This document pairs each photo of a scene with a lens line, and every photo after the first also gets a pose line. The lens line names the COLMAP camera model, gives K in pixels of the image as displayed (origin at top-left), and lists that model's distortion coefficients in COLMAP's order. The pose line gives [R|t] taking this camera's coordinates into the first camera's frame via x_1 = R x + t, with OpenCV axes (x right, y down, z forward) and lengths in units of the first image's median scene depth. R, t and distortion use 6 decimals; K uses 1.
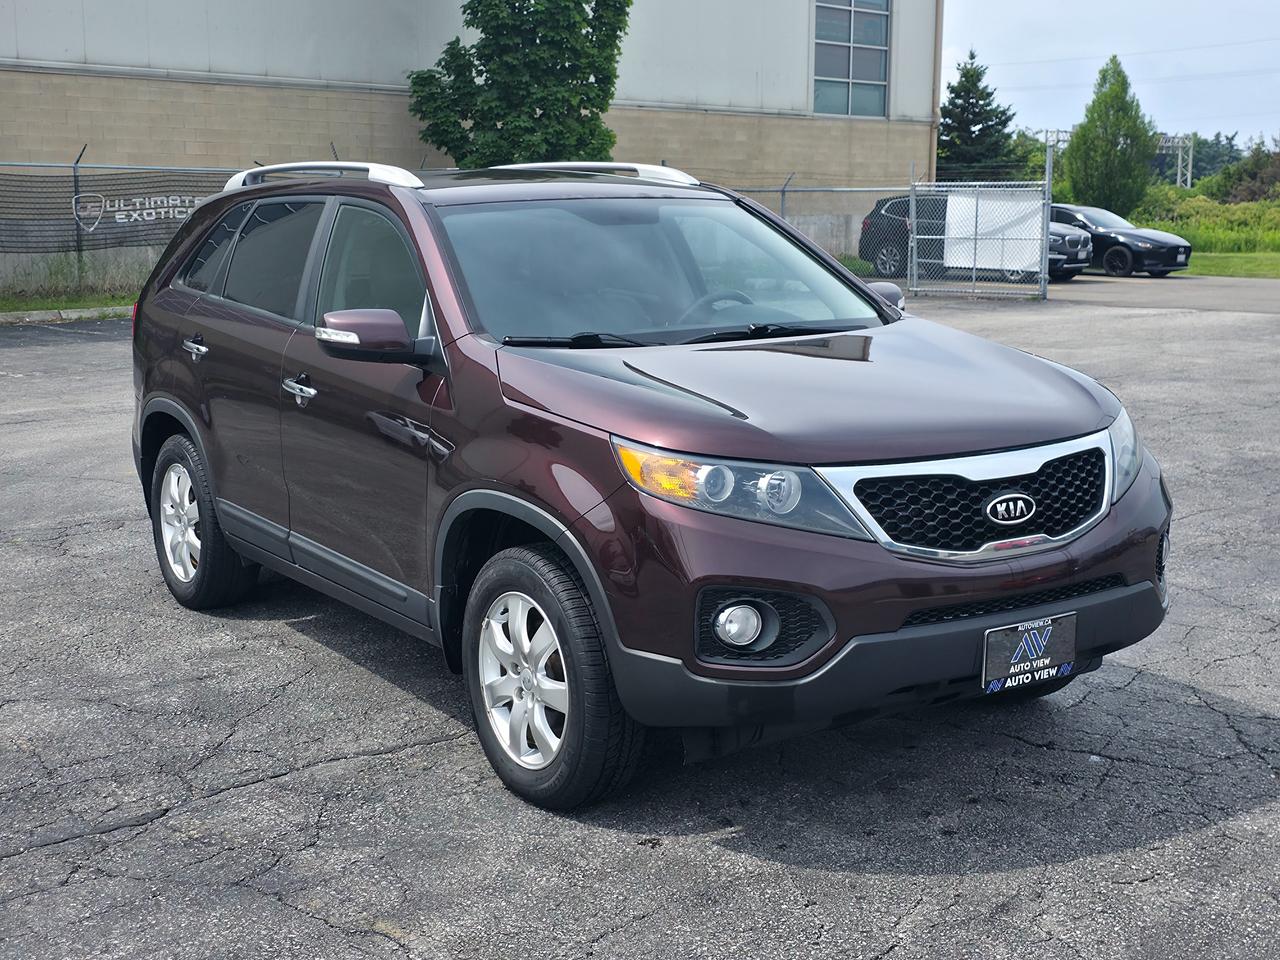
lens RADIAL K [[1743.2, 0, 639.9], [0, 1743.2, 480.0], [0, 0, 1]] dist [0.061170, 0.000000]
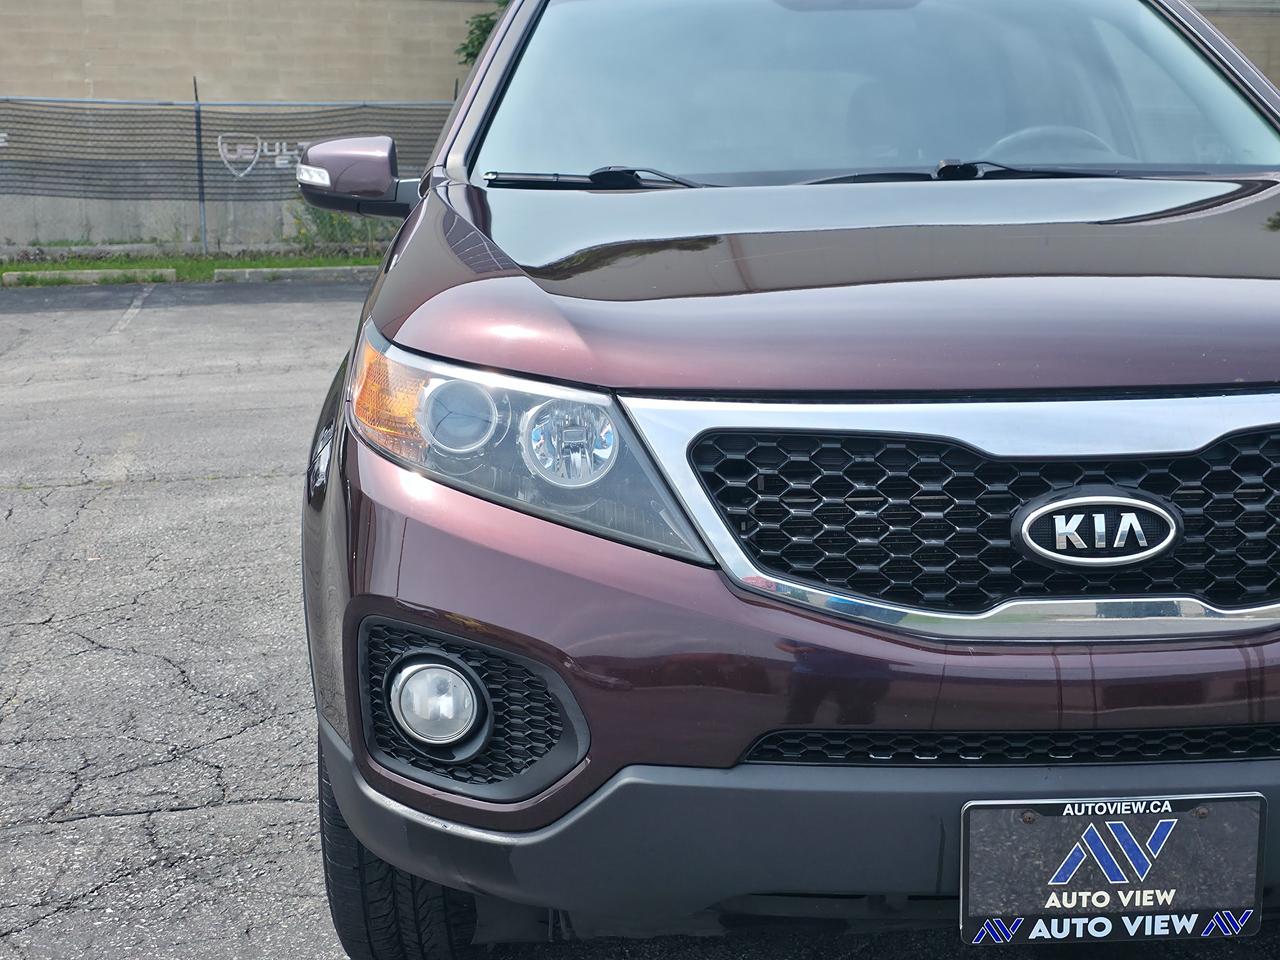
lens RADIAL K [[1743.2, 0, 637.9], [0, 1743.2, 478.7], [0, 0, 1]] dist [0.061170, 0.000000]
pose [[0.852008, 0.088630, -0.515972, 0.341167], [-0.079912, 0.996033, 0.039134, -0.003854], [0.517394, 0.007890, 0.855711, 0.579509]]
